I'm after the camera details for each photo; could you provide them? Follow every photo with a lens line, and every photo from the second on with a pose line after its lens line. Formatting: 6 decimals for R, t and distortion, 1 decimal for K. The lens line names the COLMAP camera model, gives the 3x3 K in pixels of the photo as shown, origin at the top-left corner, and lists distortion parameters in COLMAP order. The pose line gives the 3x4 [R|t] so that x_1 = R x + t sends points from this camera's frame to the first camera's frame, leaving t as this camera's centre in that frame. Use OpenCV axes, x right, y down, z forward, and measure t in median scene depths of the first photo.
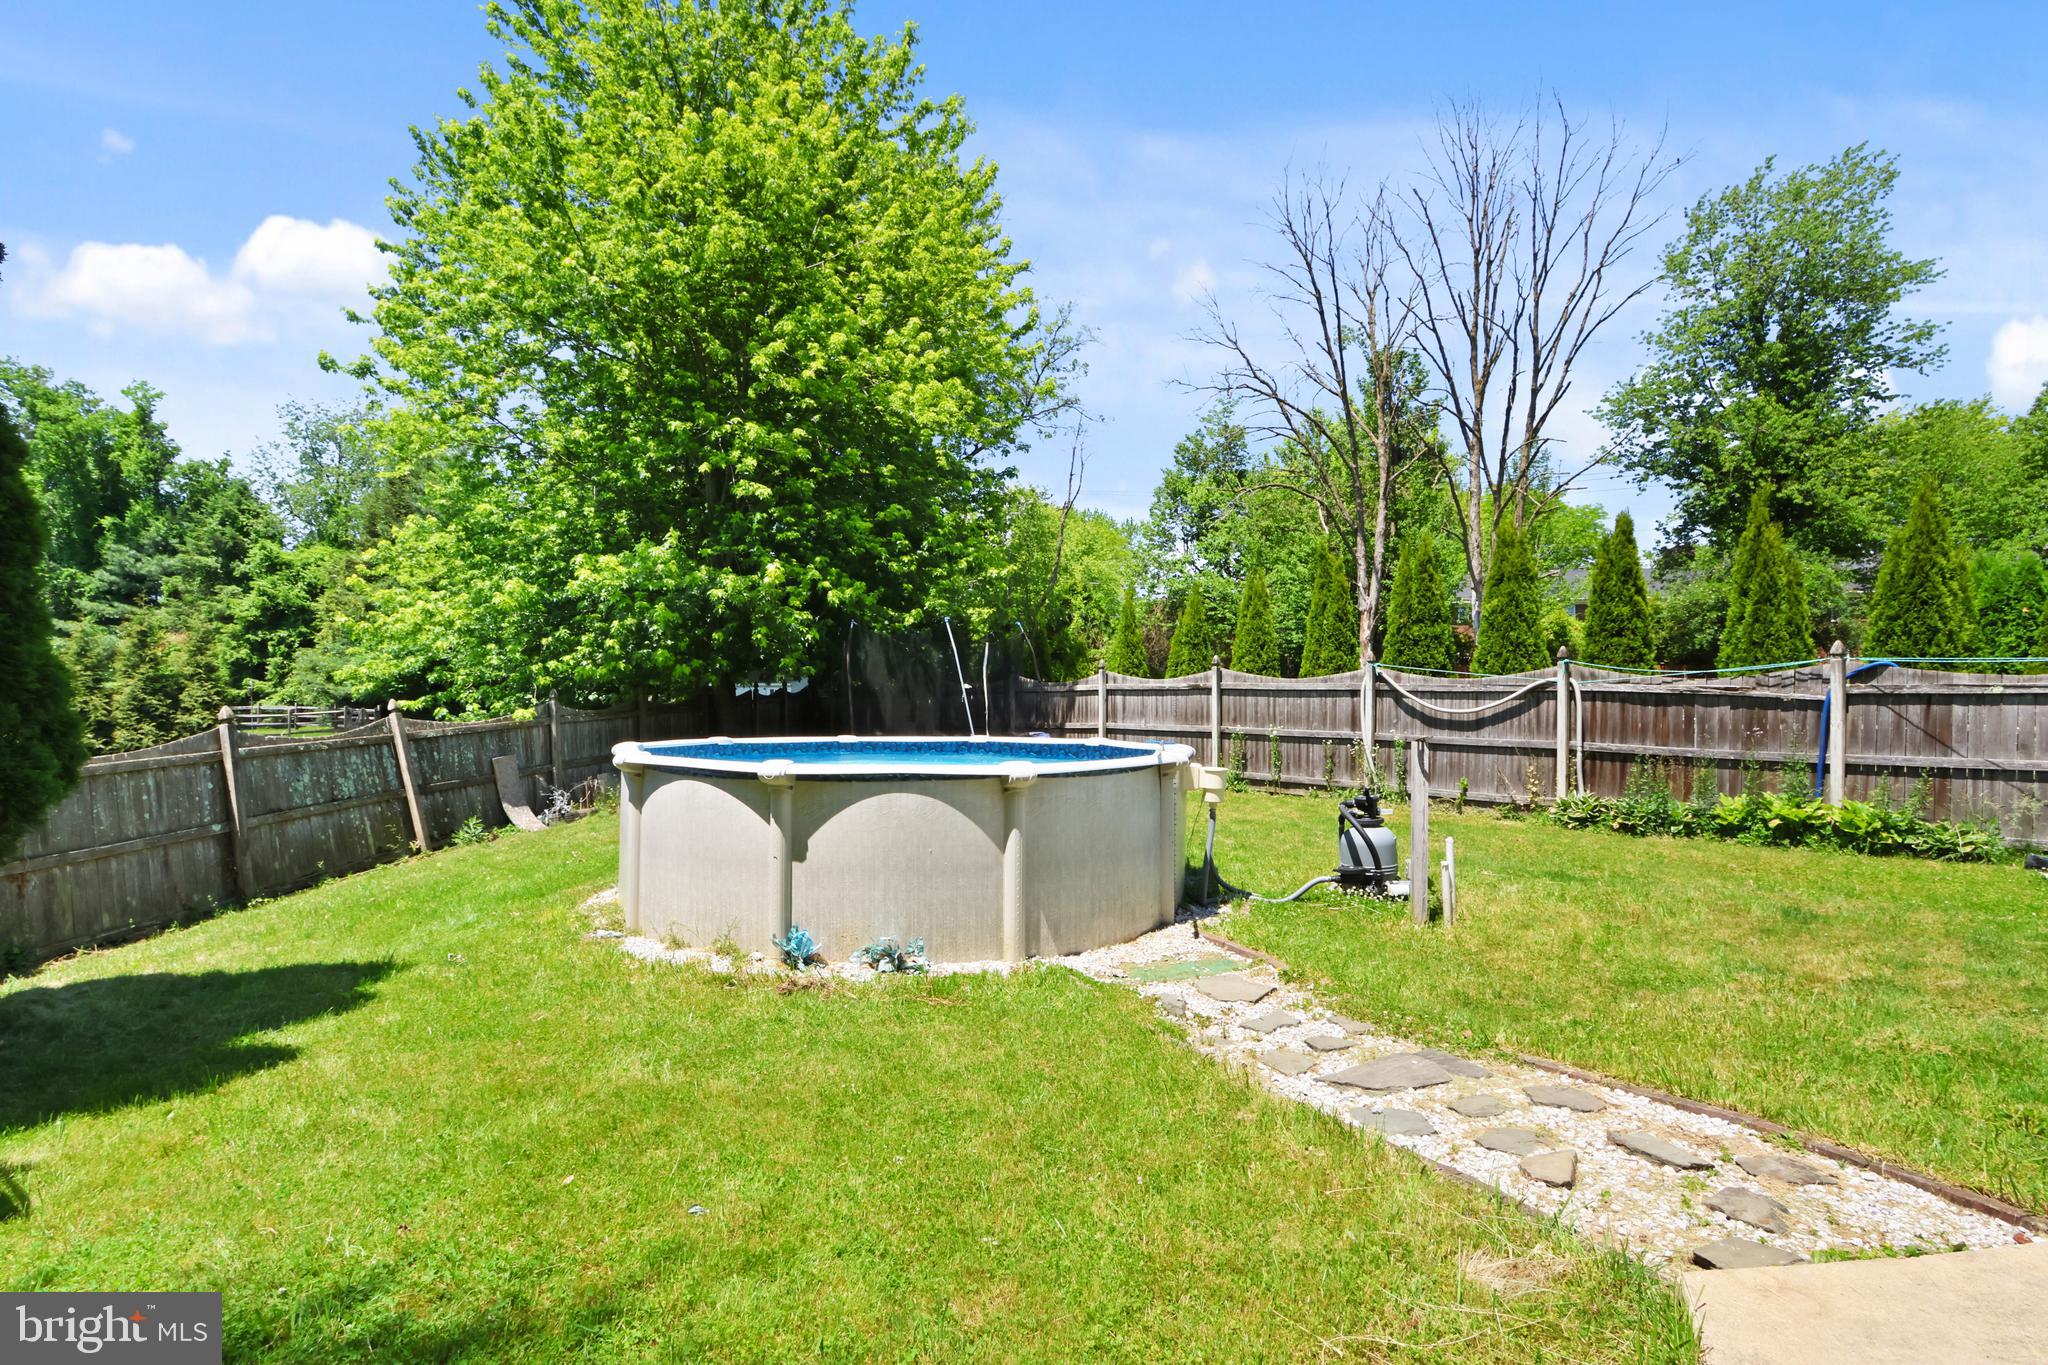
lens RADIAL K [[957.4, 0, 1018.9], [0, 957.4, 679.4], [0, 0, 1]] dist [-0.018110, 0.000848]
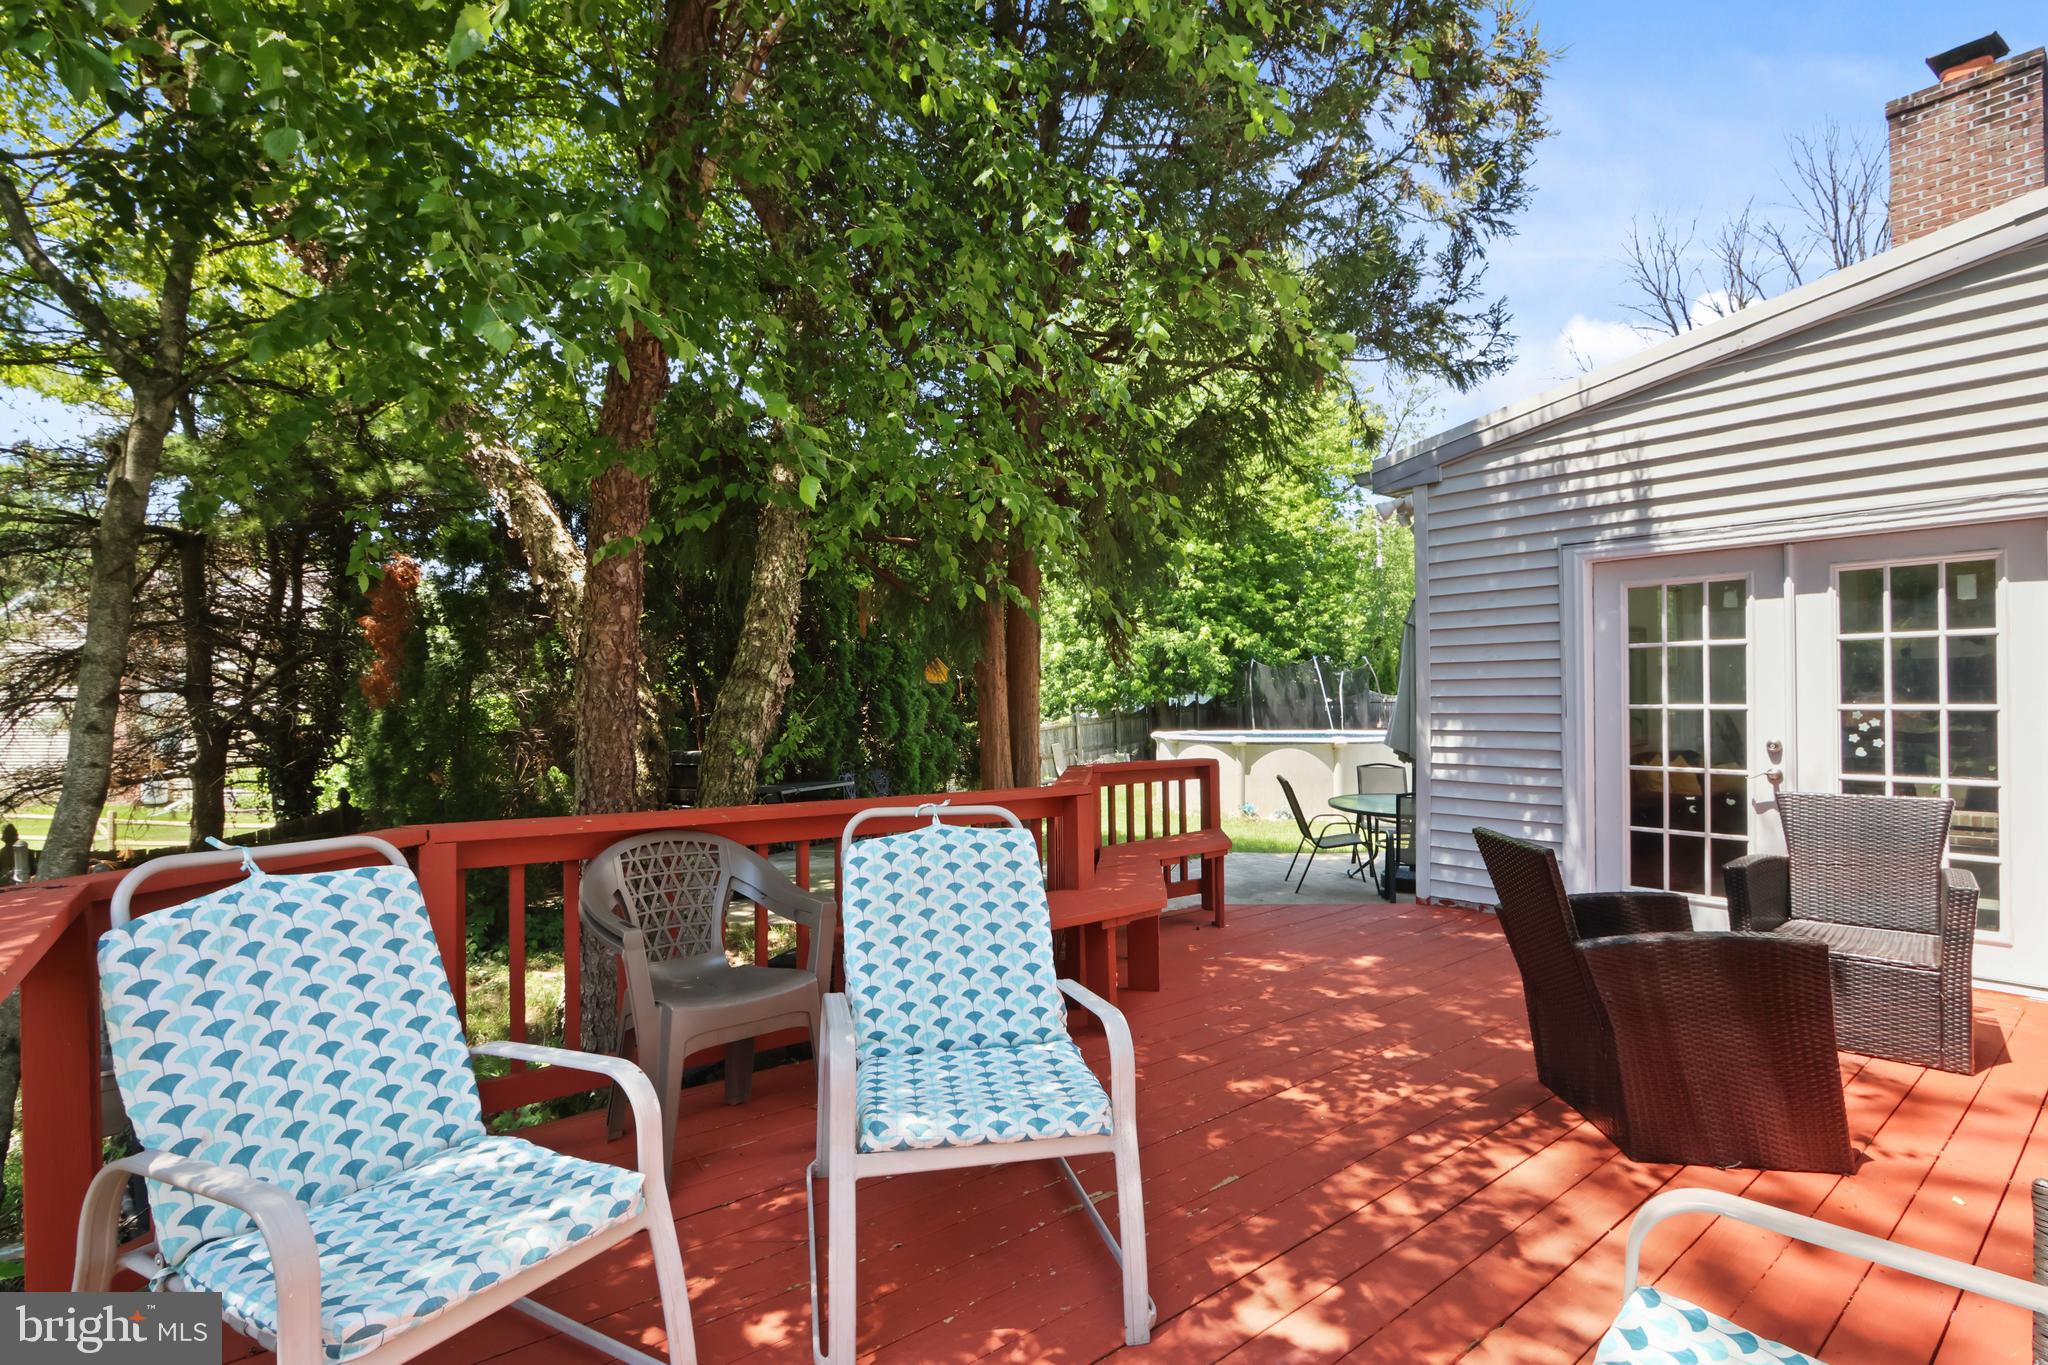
lens RADIAL K [[957.4, 0, 1018.9], [0, 957.4, 679.4], [0, 0, 1]] dist [-0.018110, 0.000848]
pose [[0.925895, -0.020029, -0.377248, 0.060647], [0.016157, 0.999779, -0.013425, -0.012431], [0.377434, 0.006334, 0.926015, -0.579957]]
